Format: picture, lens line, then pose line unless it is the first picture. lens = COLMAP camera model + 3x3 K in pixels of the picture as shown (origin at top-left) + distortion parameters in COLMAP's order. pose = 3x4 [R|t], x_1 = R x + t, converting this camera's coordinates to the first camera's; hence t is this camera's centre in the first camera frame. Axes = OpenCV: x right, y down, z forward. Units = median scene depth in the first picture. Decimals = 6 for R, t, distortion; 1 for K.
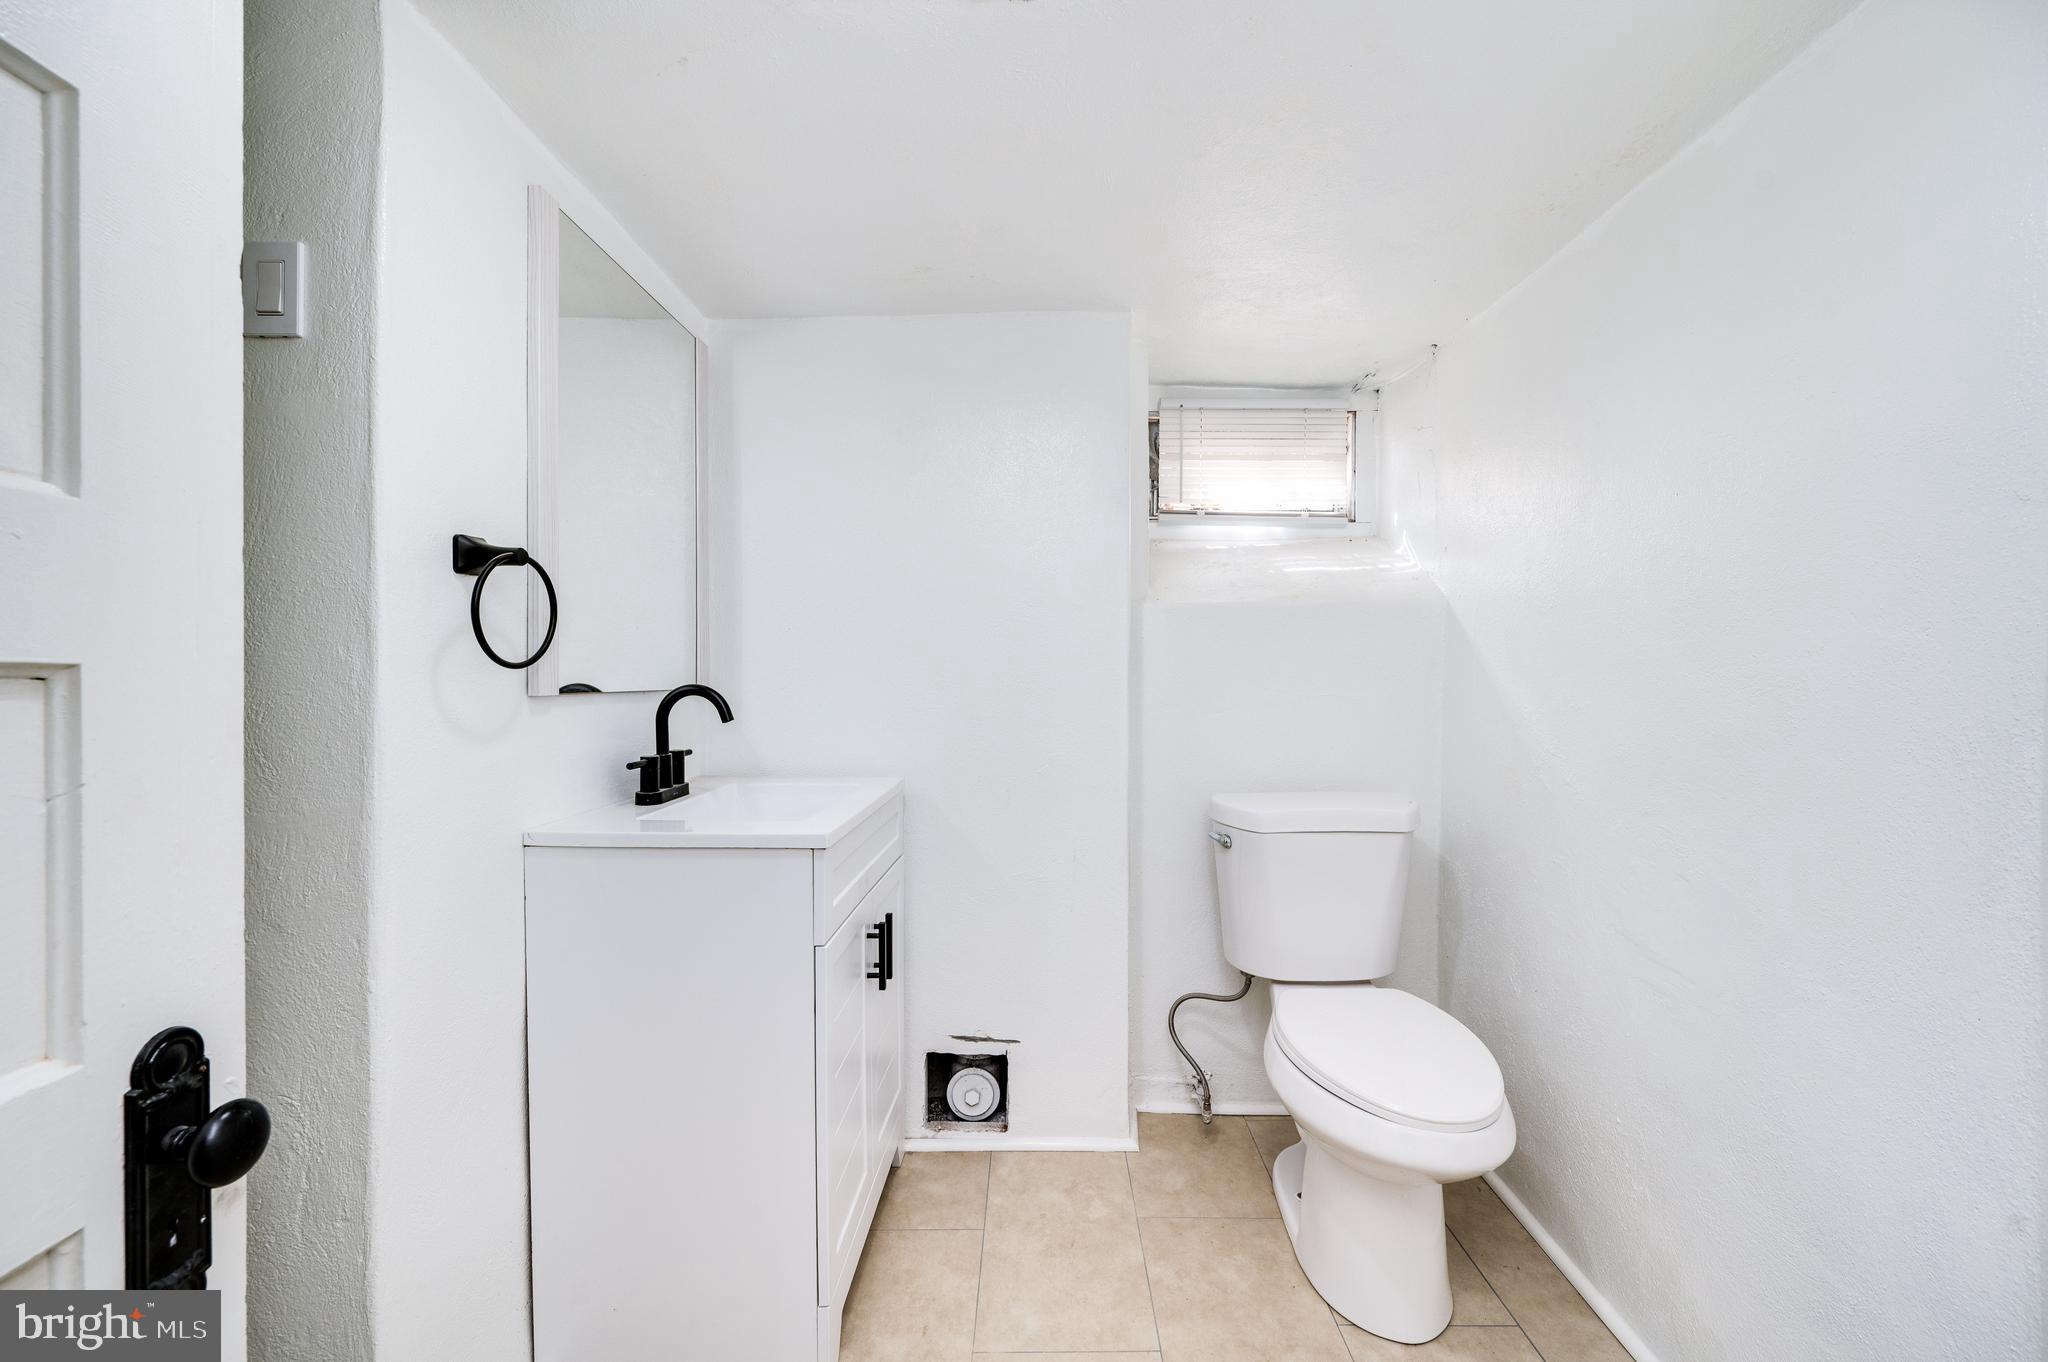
lens RADIAL K [[810.8, 0, 1033.6], [0, 810.8, 680.7], [0, 0, 1]] dist [-0.003051, -0.000419]
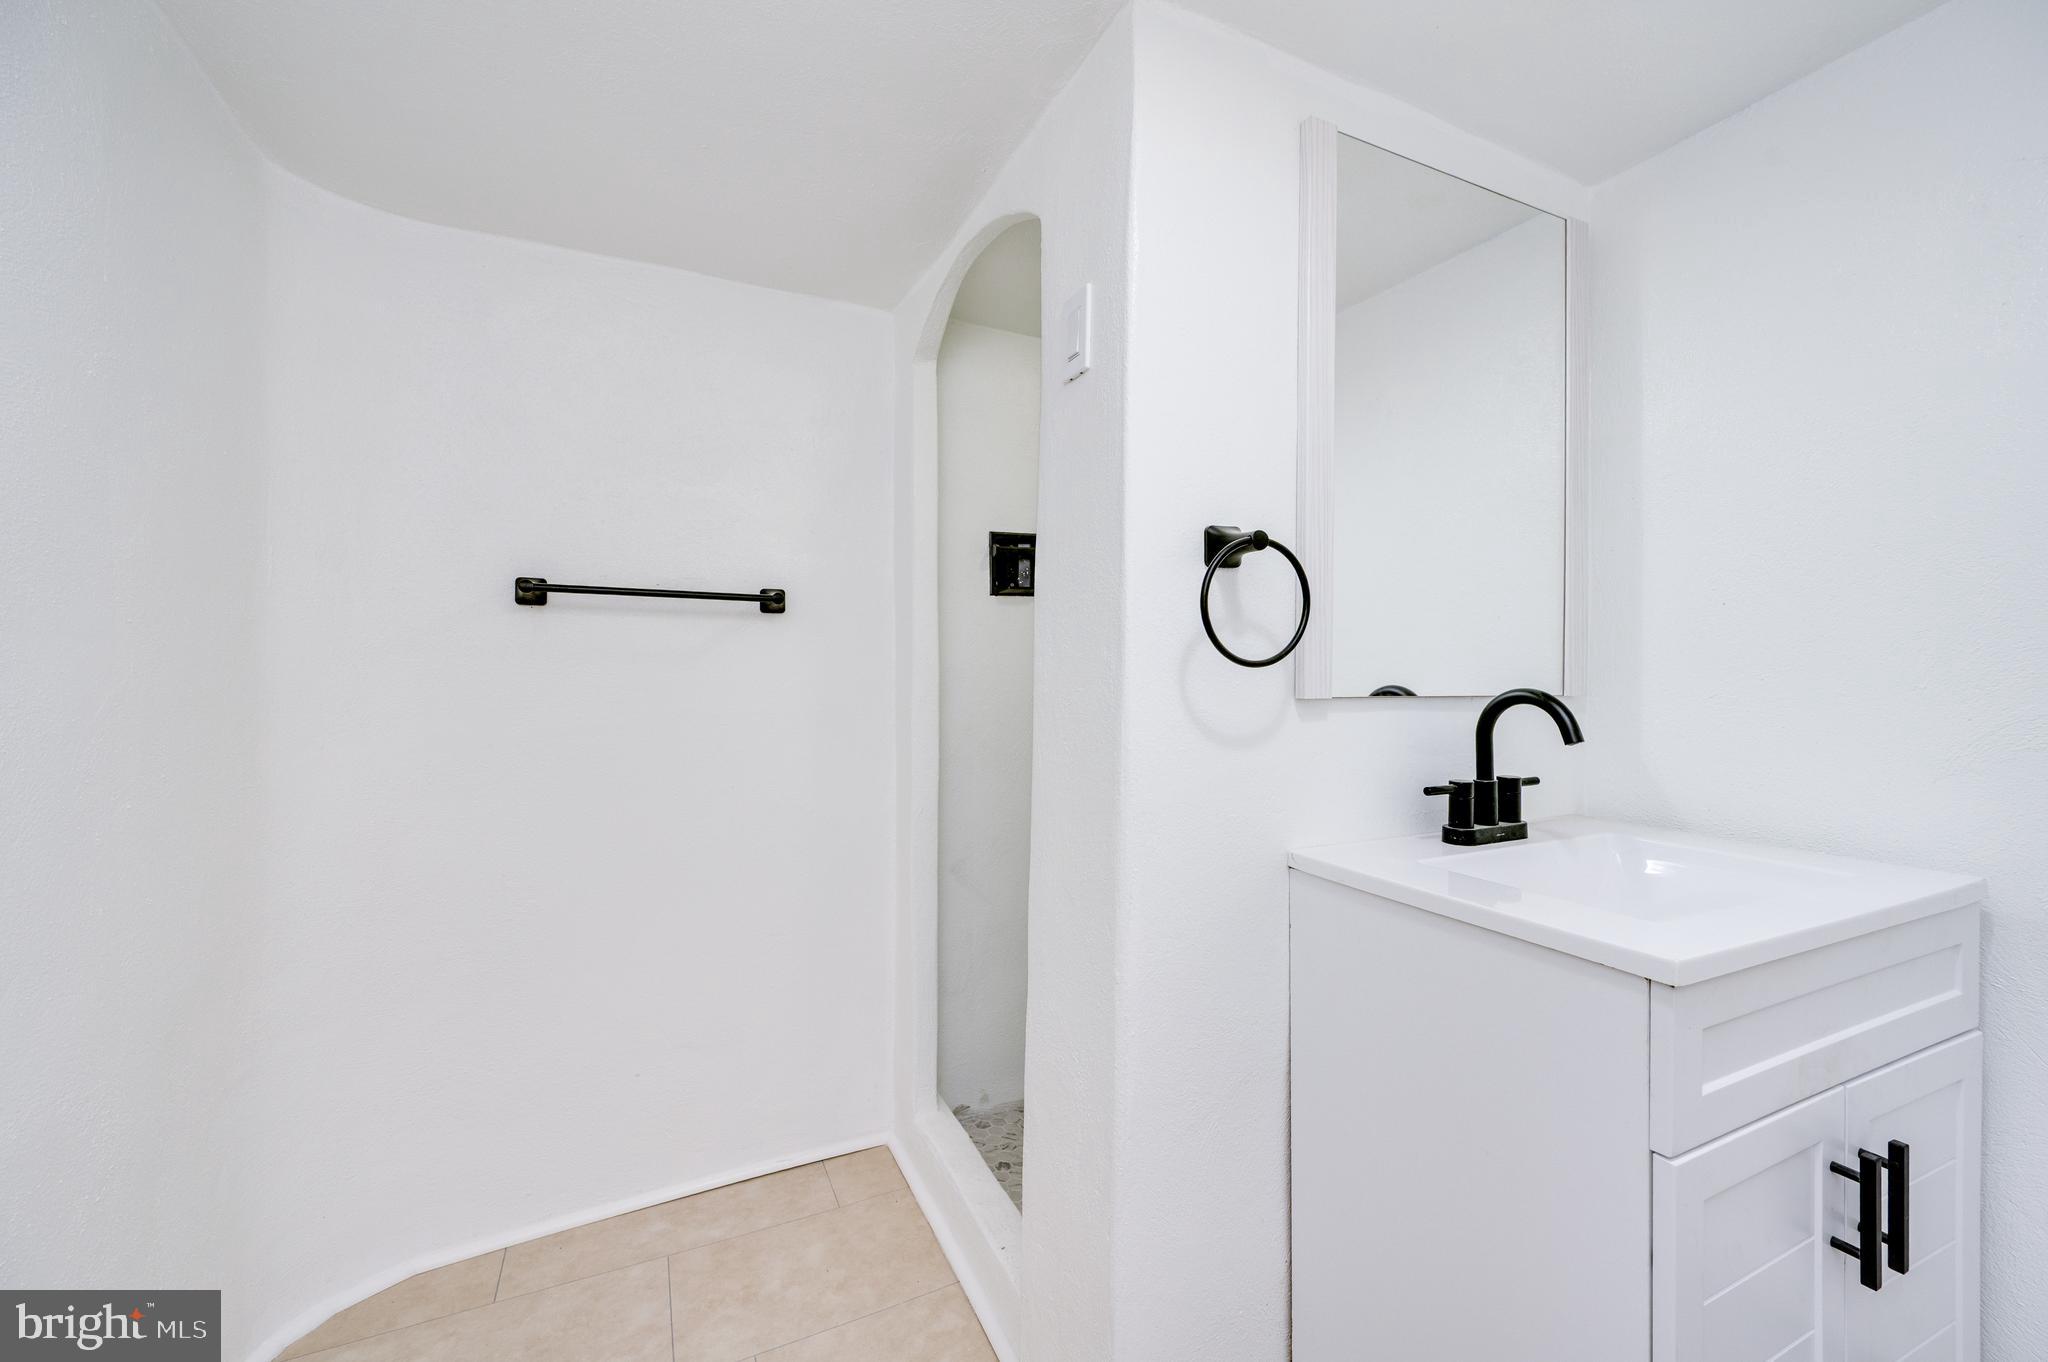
lens RADIAL K [[810.8, 0, 1033.6], [0, 810.8, 680.7], [0, 0, 1]] dist [-0.003051, -0.000419]
pose [[0.442932, 0.002812, -0.896551, 0.036019], [-0.008253, 0.999965, -0.000941, 0.001863], [0.896517, 0.007816, 0.442940, 0.295829]]
